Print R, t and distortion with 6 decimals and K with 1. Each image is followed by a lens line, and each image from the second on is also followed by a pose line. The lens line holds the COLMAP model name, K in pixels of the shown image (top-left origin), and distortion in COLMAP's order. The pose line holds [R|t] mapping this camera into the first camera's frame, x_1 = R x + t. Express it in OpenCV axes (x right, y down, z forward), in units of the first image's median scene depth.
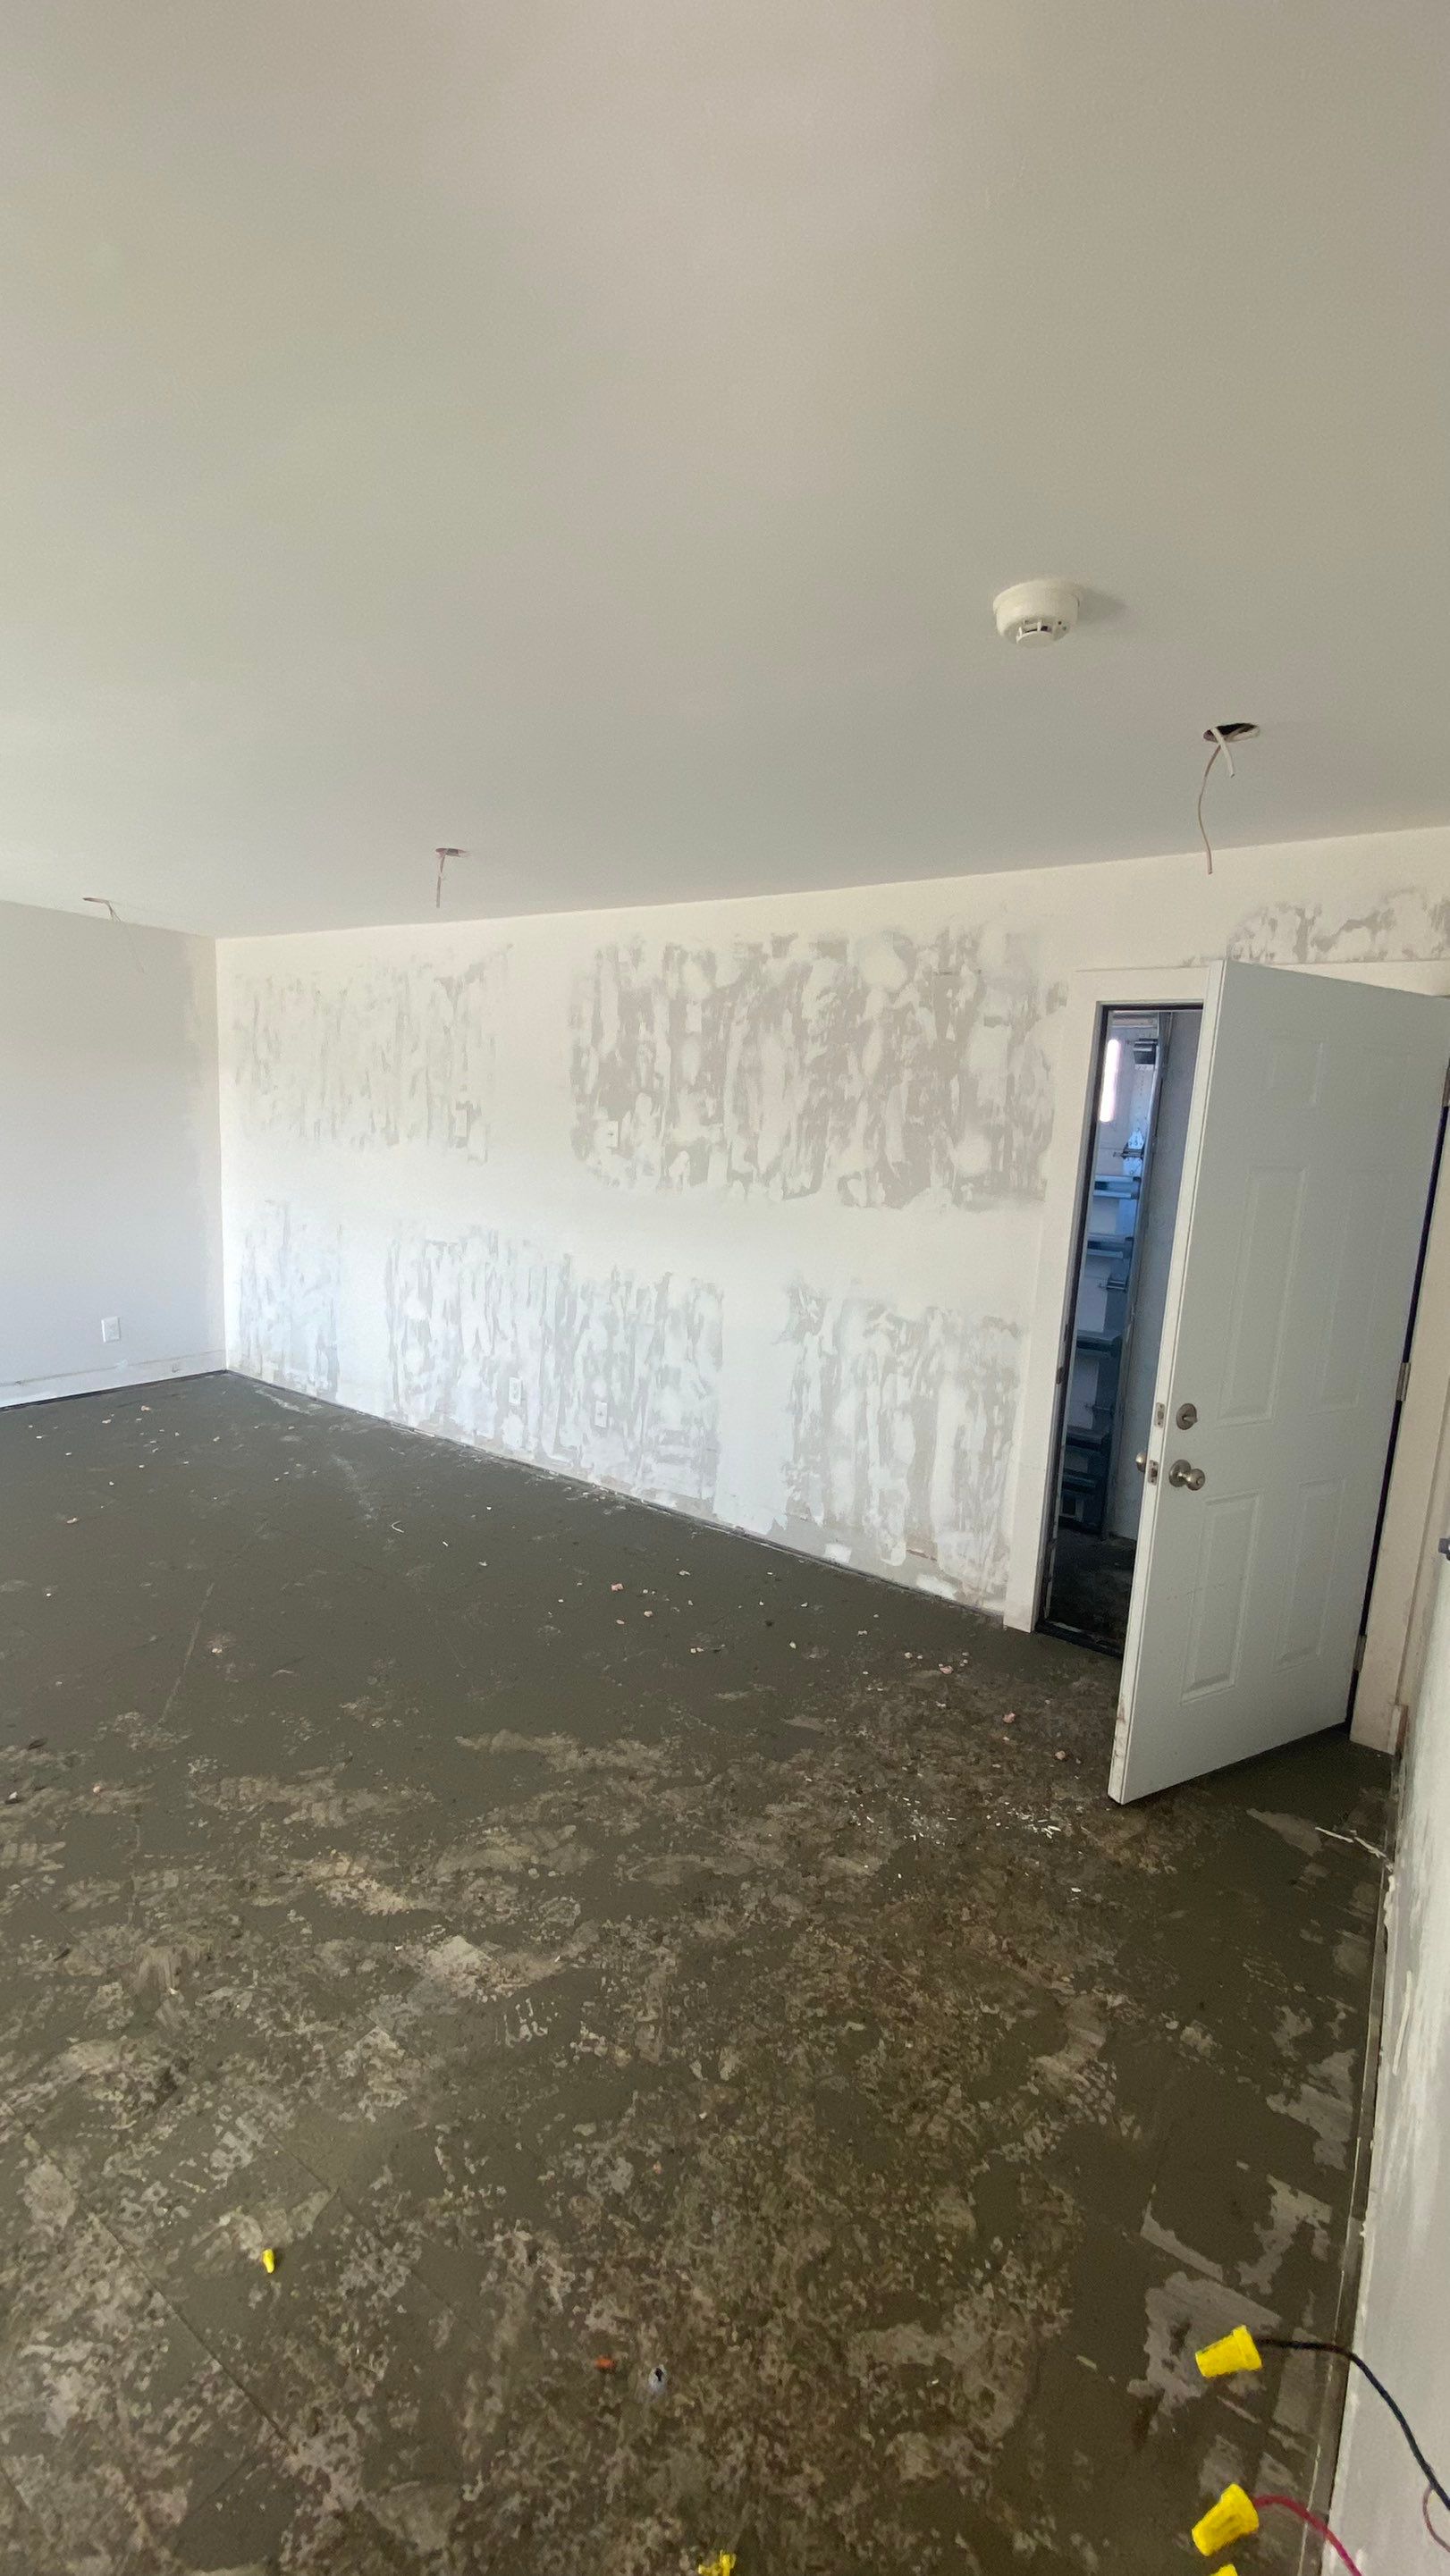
lens RADIAL K [[1029.9, 0, 754.3], [0, 1029.9, 1269.6], [0, 0, 1]] dist [0.000436, -0.013416]
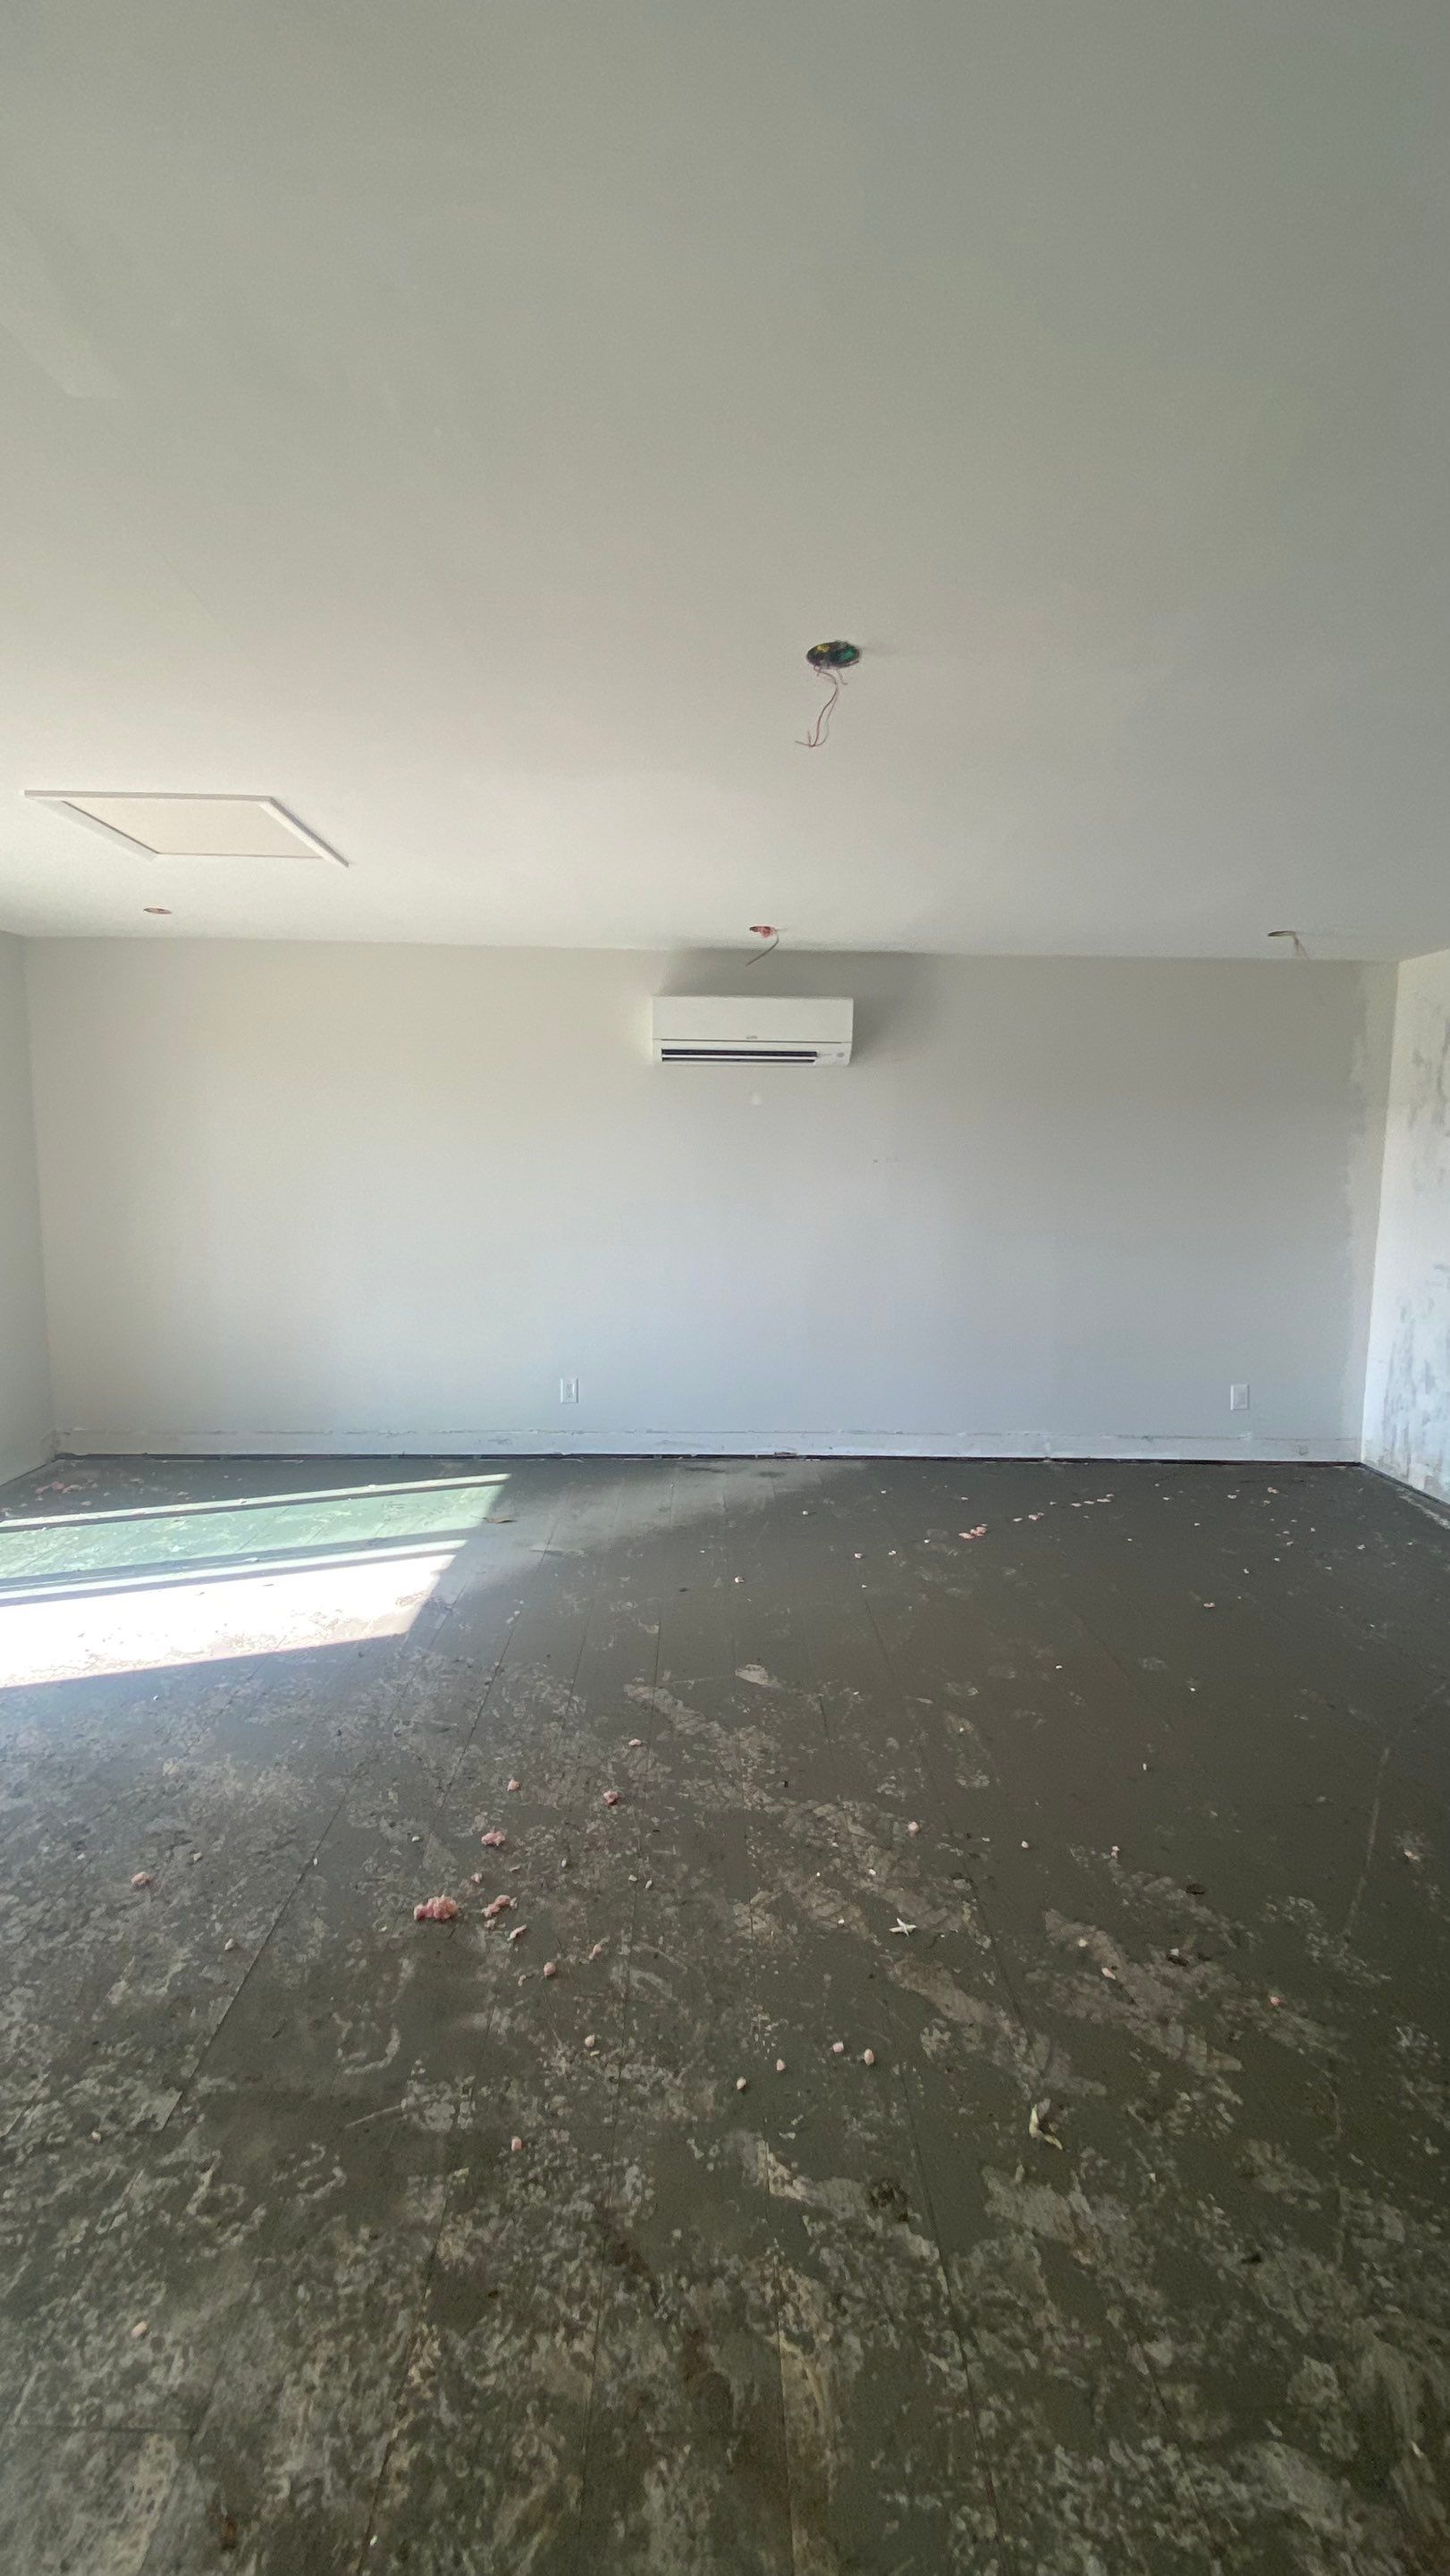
lens RADIAL K [[1058.7, 0, 725.0], [0, 1058.7, 1288.0], [0, 0, 1]] dist [0.059291, -0.044751]
pose [[0.565554, 0.055036, -0.822873, -0.280032], [-0.100652, 0.994918, -0.002634, 0.027321], [0.818546, 0.084313, 0.568219, 0.190926]]
